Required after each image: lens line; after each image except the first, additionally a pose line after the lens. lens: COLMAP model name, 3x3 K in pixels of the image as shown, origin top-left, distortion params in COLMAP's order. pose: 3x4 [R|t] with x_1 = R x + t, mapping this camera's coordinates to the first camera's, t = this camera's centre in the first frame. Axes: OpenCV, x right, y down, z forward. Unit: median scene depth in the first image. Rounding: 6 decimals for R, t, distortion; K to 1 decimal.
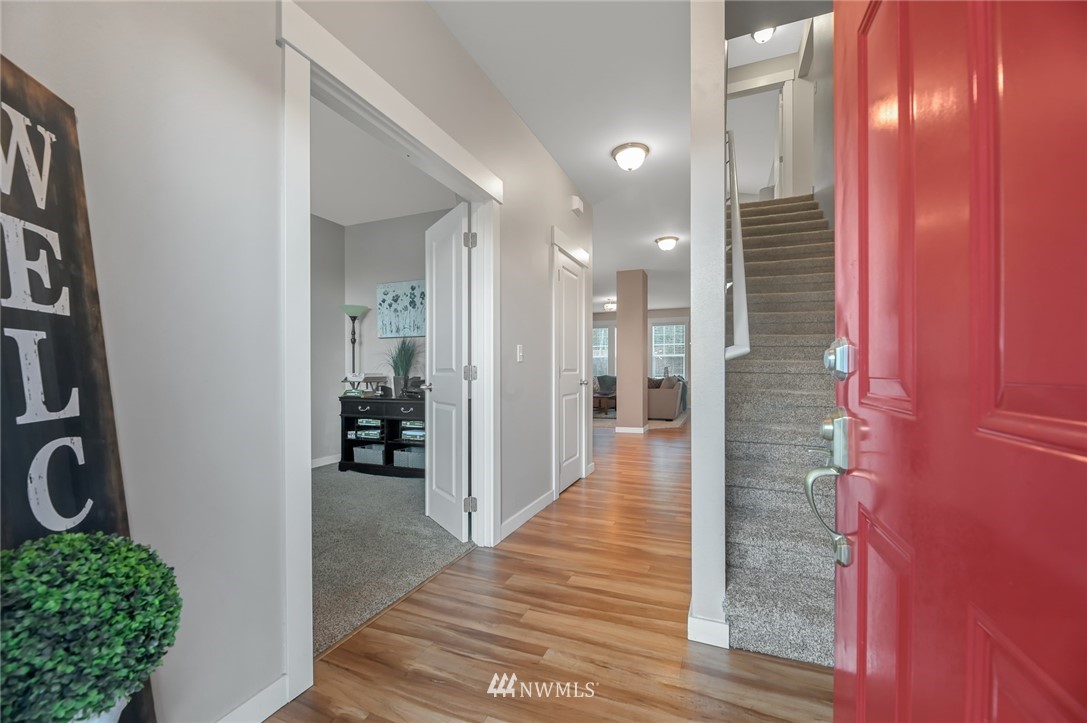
lens RADIAL K [[452.6, 0, 540.0], [0, 452.6, 366.6], [0, 0, 1]] dist [-0.002918, -0.000183]
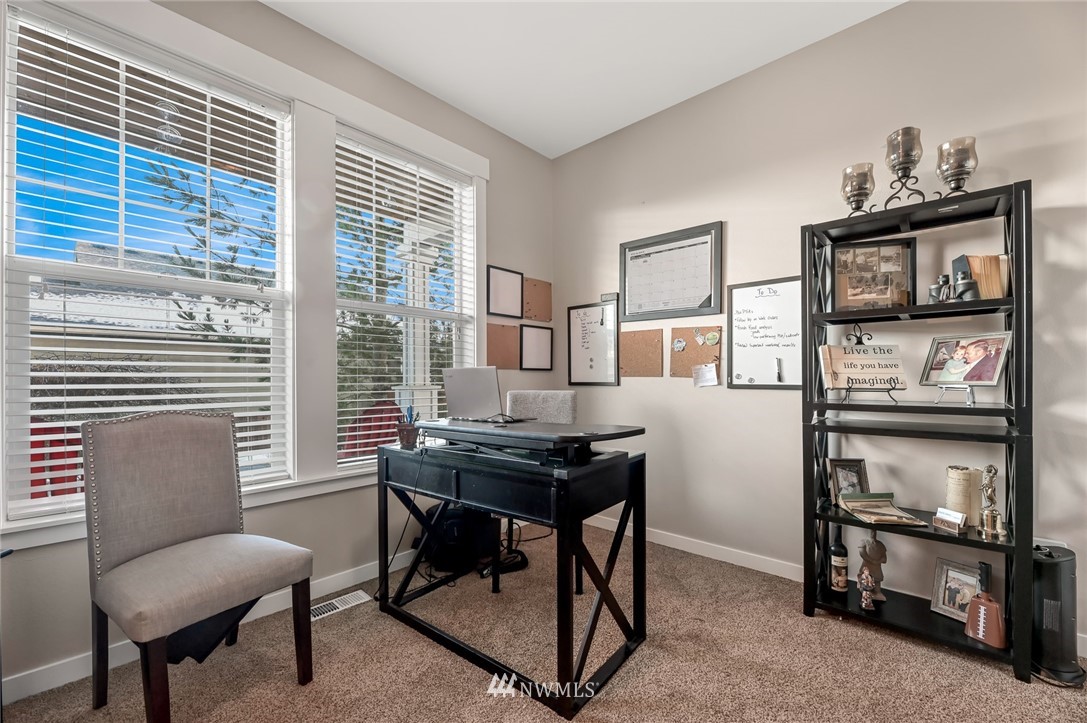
lens RADIAL K [[445.5, 0, 543.1], [0, 445.5, 379.8], [0, 0, 1]] dist [-0.009511, -0.000432]
pose [[-0.307729, 0.008463, -0.951436, -0.210159], [0.010628, 0.999929, 0.005456, 0.005462], [0.951415, -0.008433, -0.307797, 0.609469]]
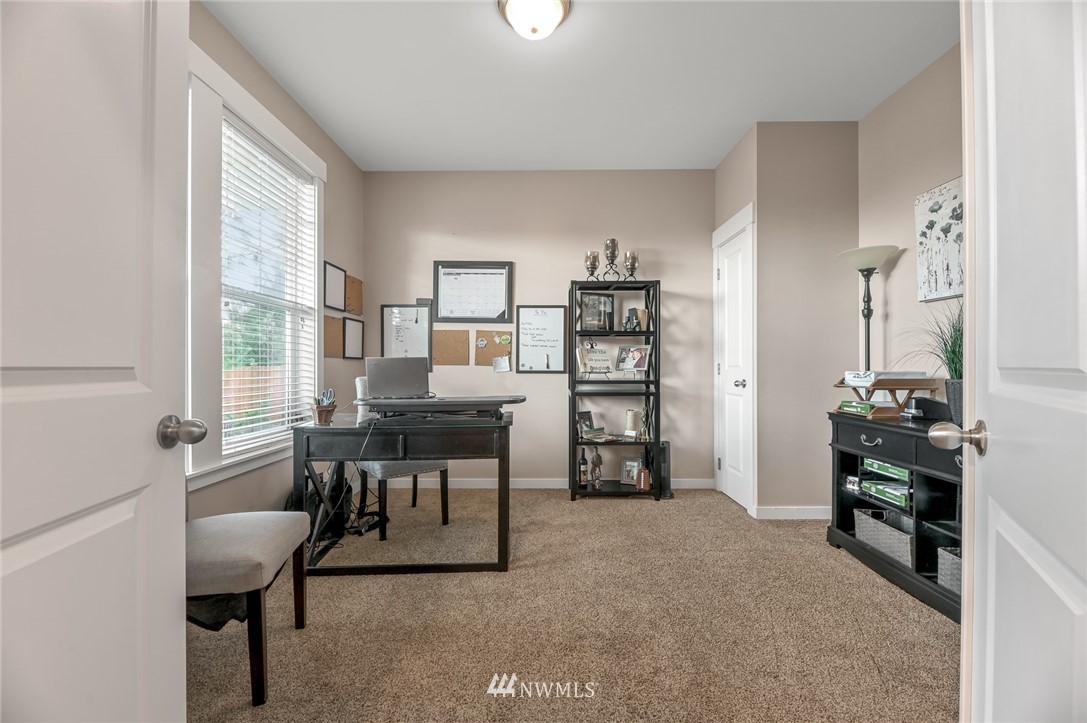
lens RADIAL K [[452.6, 0, 540.0], [0, 452.6, 366.6], [0, 0, 1]] dist [-0.002918, -0.000183]
pose [[0.416102, 0.004711, -0.909306, -0.079407], [0.003595, 0.999970, 0.006826, 0.004289], [0.909311, -0.006109, 0.416072, 0.433137]]
